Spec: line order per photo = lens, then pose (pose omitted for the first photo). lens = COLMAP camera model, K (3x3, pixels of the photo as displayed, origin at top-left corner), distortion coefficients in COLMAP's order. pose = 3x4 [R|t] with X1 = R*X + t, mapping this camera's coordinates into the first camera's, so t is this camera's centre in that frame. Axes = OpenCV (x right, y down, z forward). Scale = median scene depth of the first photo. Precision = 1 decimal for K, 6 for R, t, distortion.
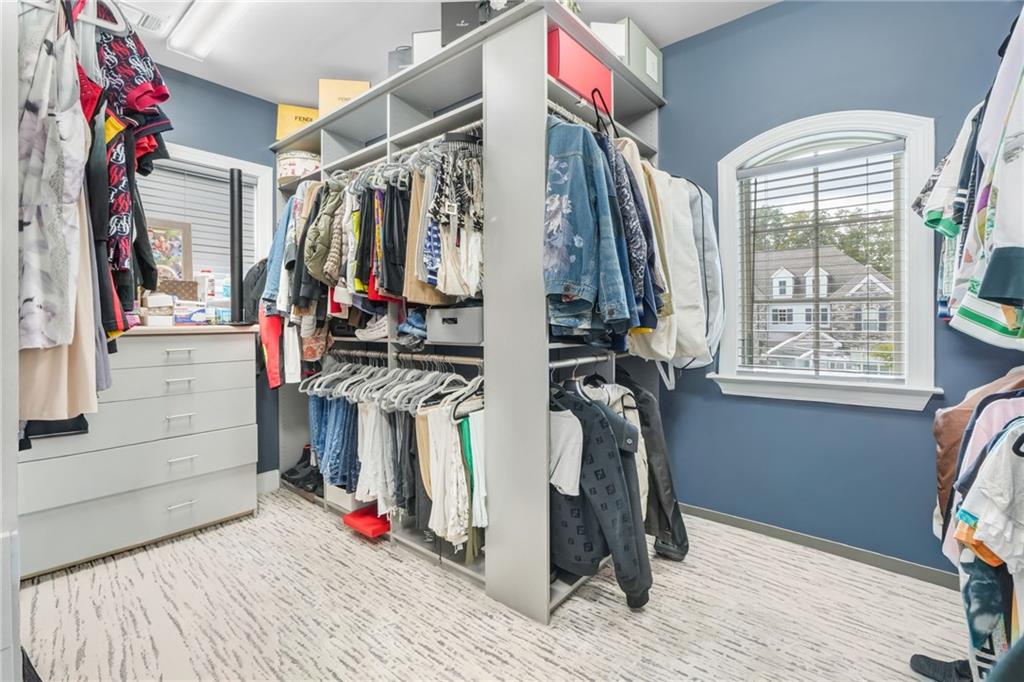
lens RADIAL K [[468.4, 0, 504.5], [0, 468.4, 321.2], [0, 0, 1]] dist [-0.014315, 0.000399]
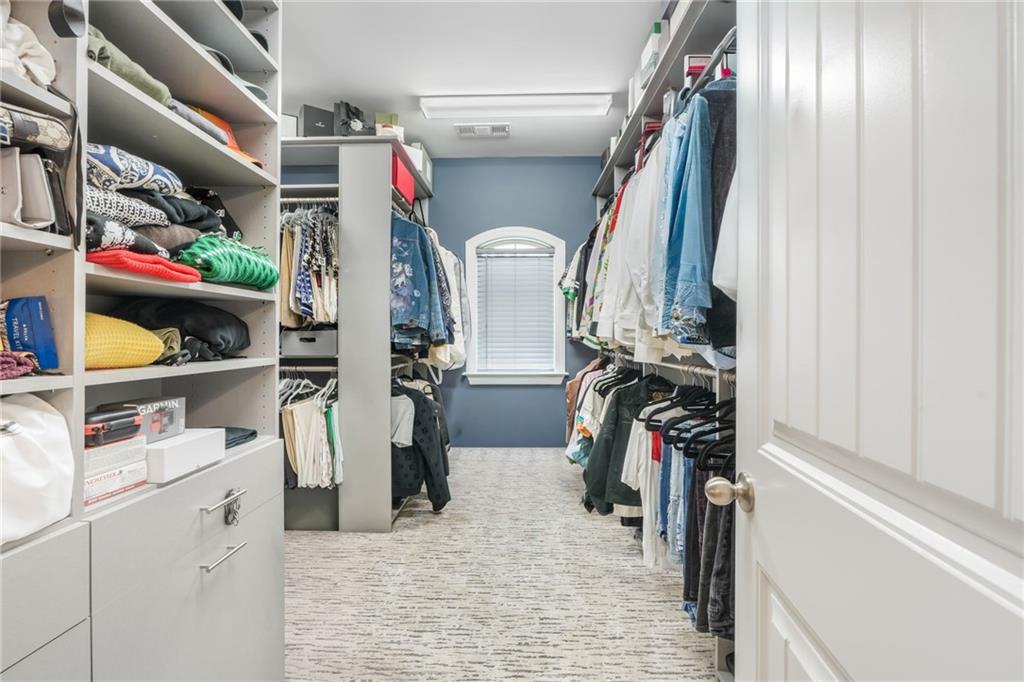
lens RADIAL K [[503.8, 0, 512.0], [0, 503.8, 341.0], [0, 0, 1]] dist [0.001702, 0.000172]
pose [[0.773864, -0.001857, 0.633349, -0.668188], [-0.000998, 0.999991, 0.004151, -0.004928], [-0.633351, -0.003845, 0.773855, -0.579161]]
